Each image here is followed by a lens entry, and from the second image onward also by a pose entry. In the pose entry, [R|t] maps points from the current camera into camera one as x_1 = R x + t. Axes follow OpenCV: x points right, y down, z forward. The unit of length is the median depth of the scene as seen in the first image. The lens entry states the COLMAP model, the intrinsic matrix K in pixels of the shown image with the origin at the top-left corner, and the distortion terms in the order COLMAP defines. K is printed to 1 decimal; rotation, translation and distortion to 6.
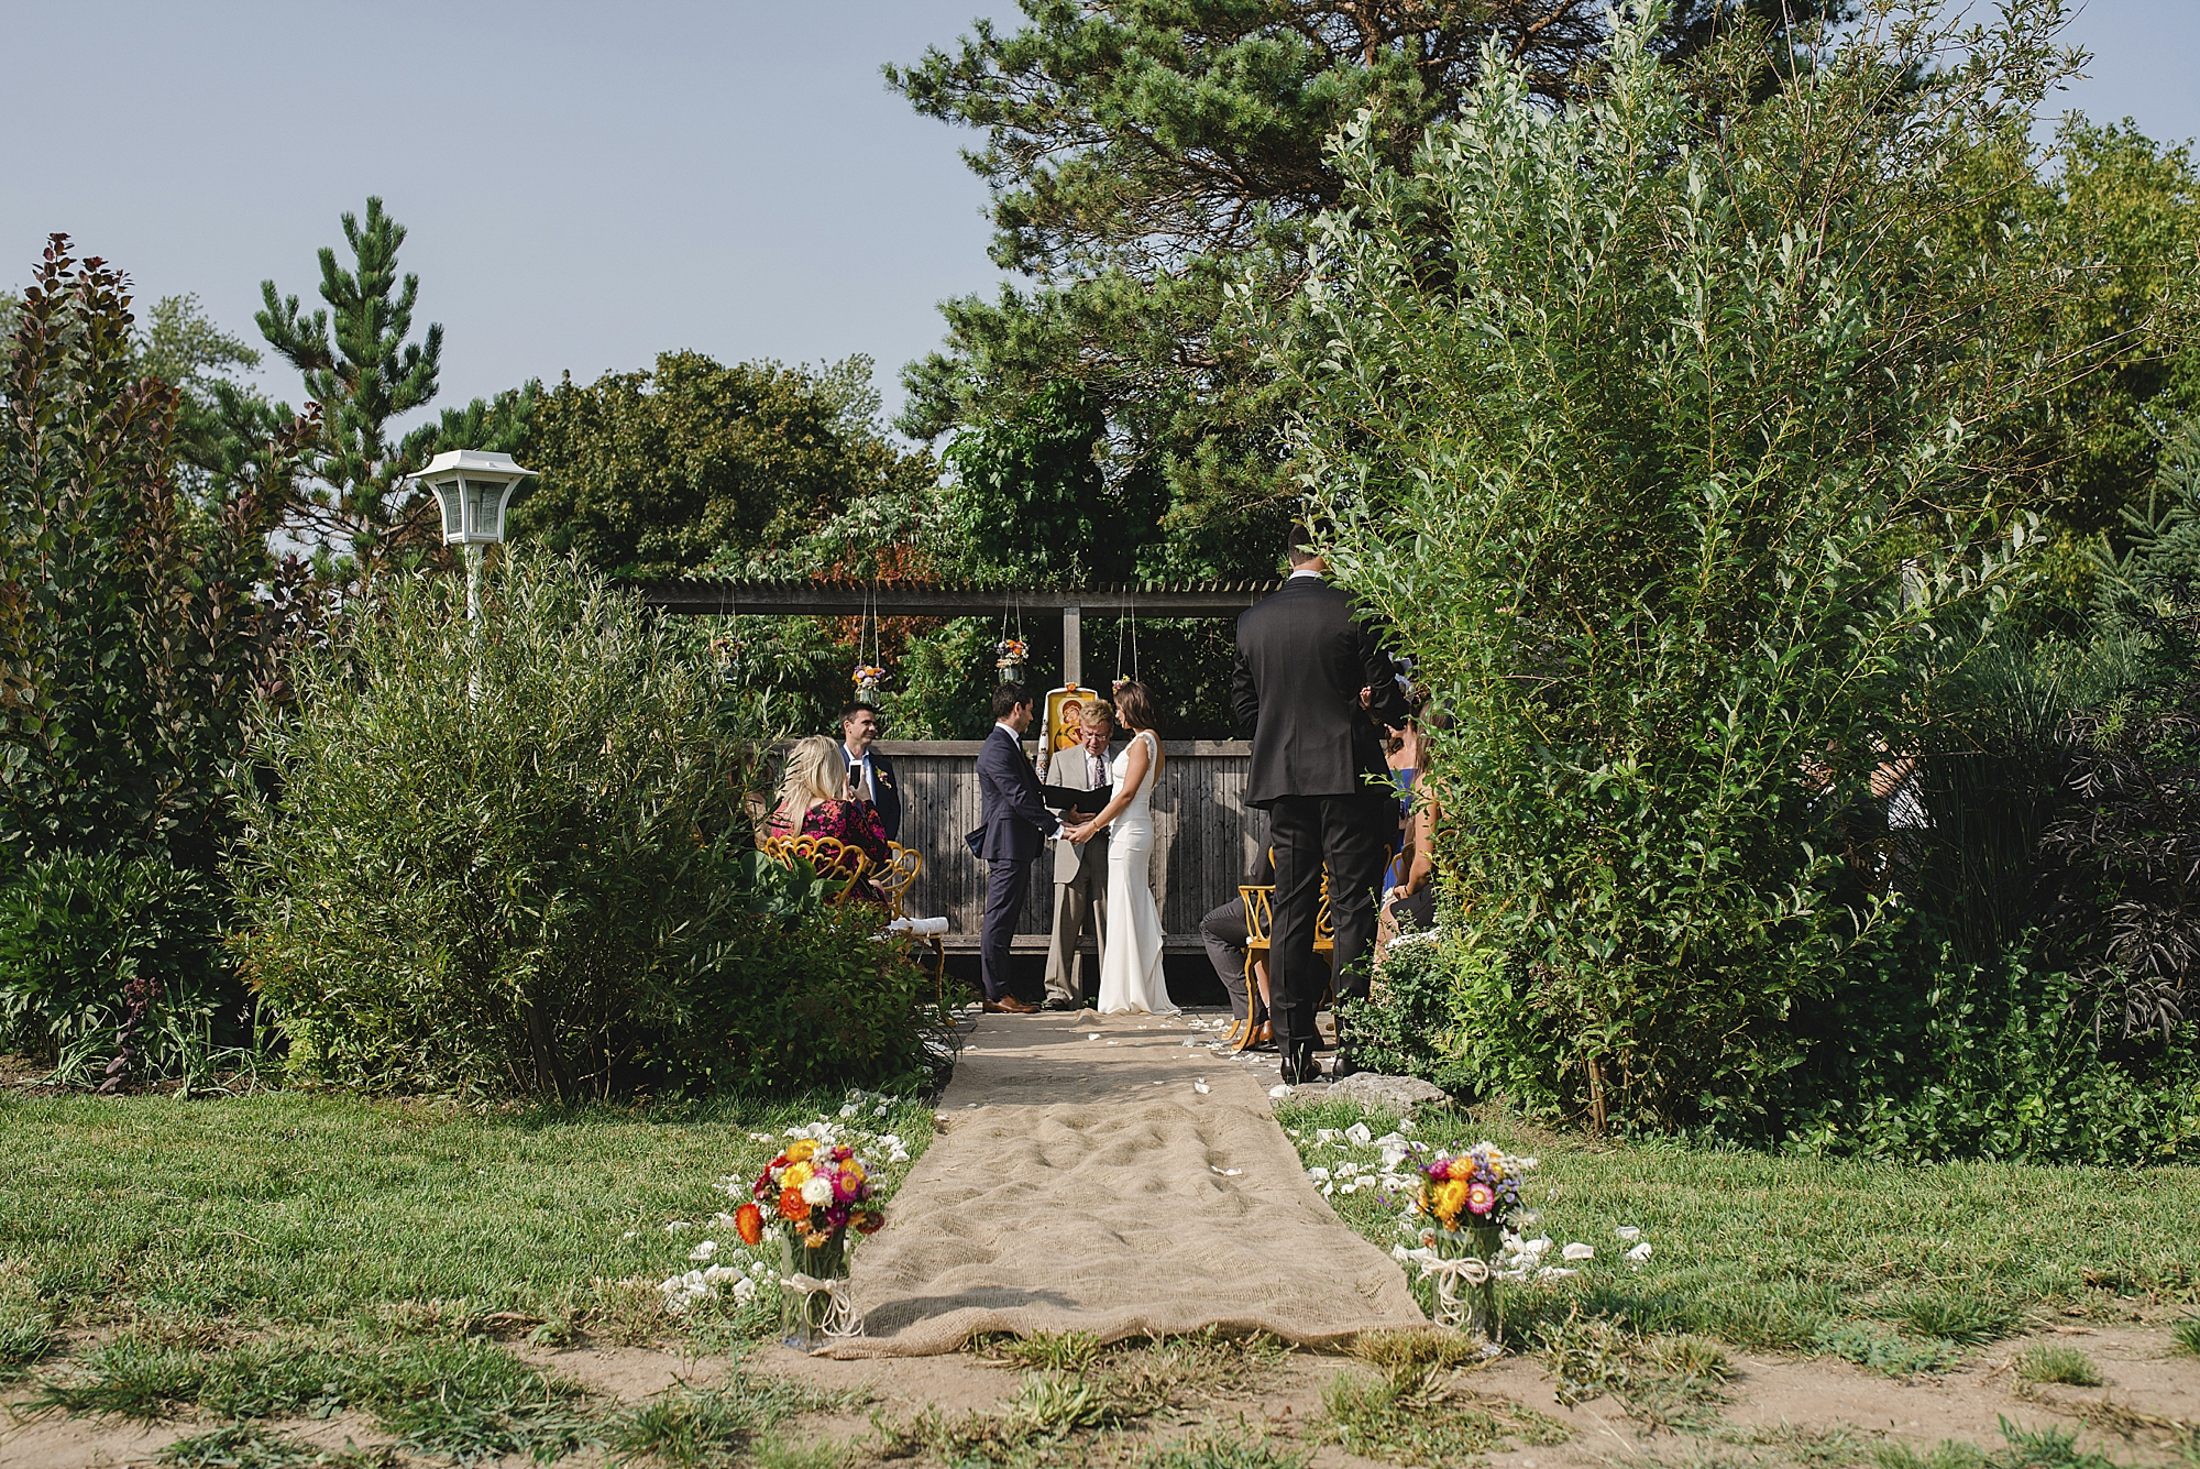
lens RADIAL K [[2148.2, 0, 1100.0], [0, 2148.2, 734.5], [0, 0, 1]] dist [-0.066036, 0.135771]
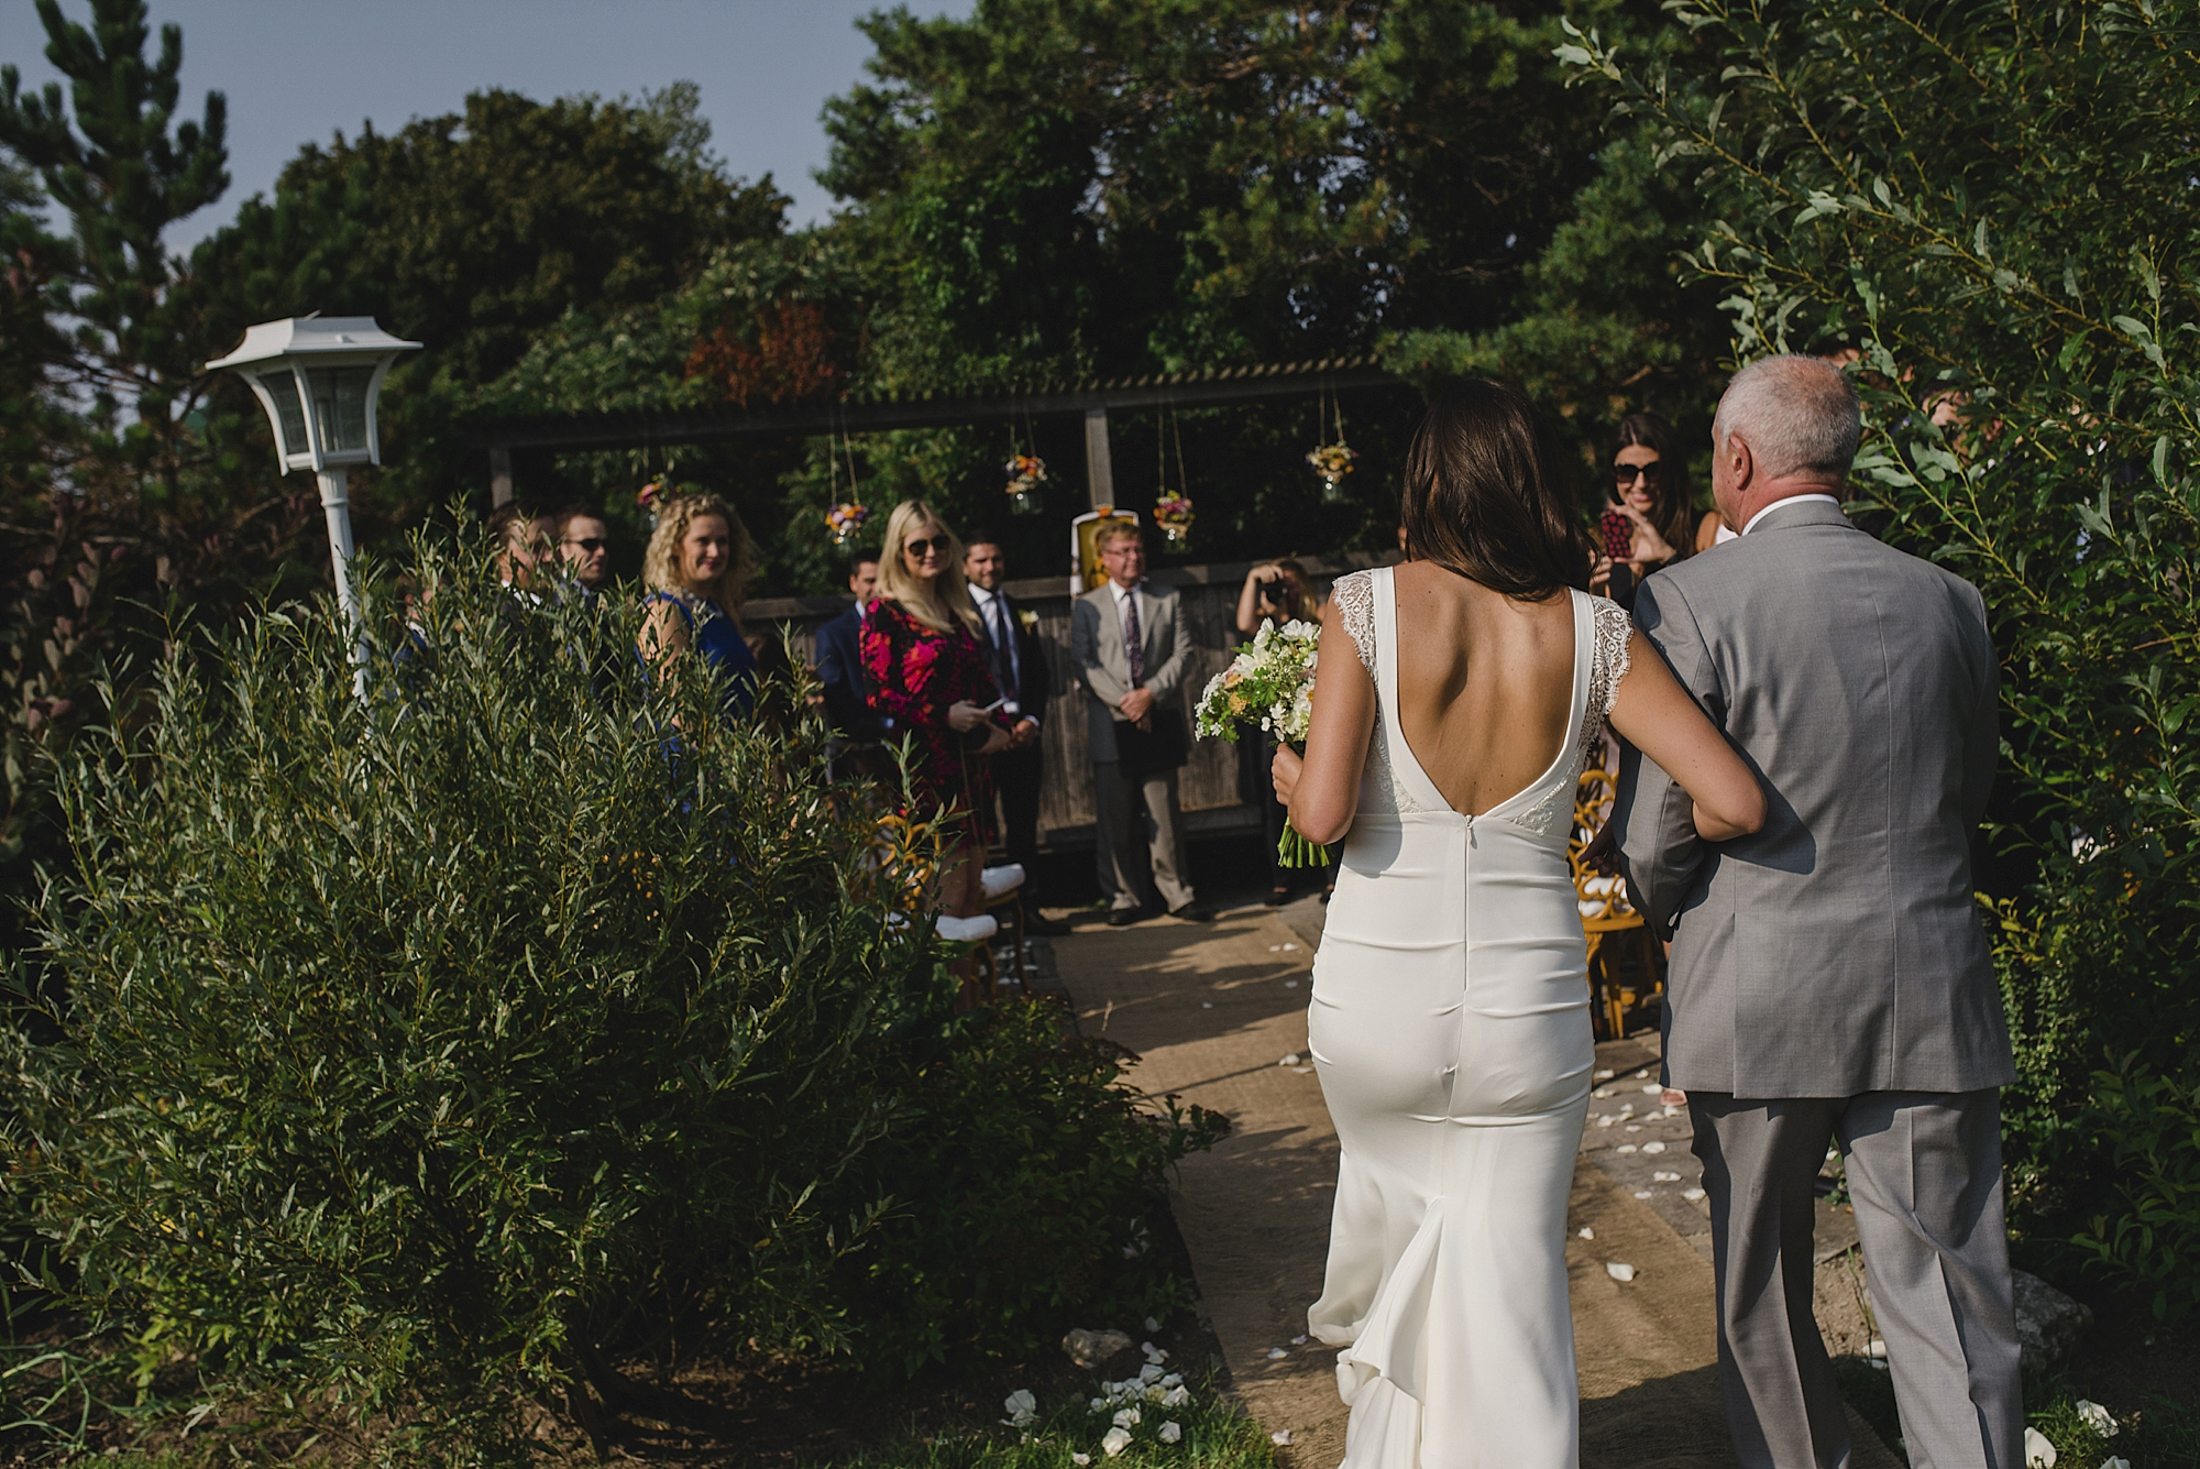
lens RADIAL K [[2065.6, 0, 1100.0], [0, 2065.6, 734.5], [0, 0, 1]] dist [0.001359, -0.000833]
pose [[0.993835, -0.088100, 0.067304, -0.072732], [0.077655, 0.986444, 0.144558, -0.050886], [-0.079128, -0.138441, 0.987205, 0.233077]]
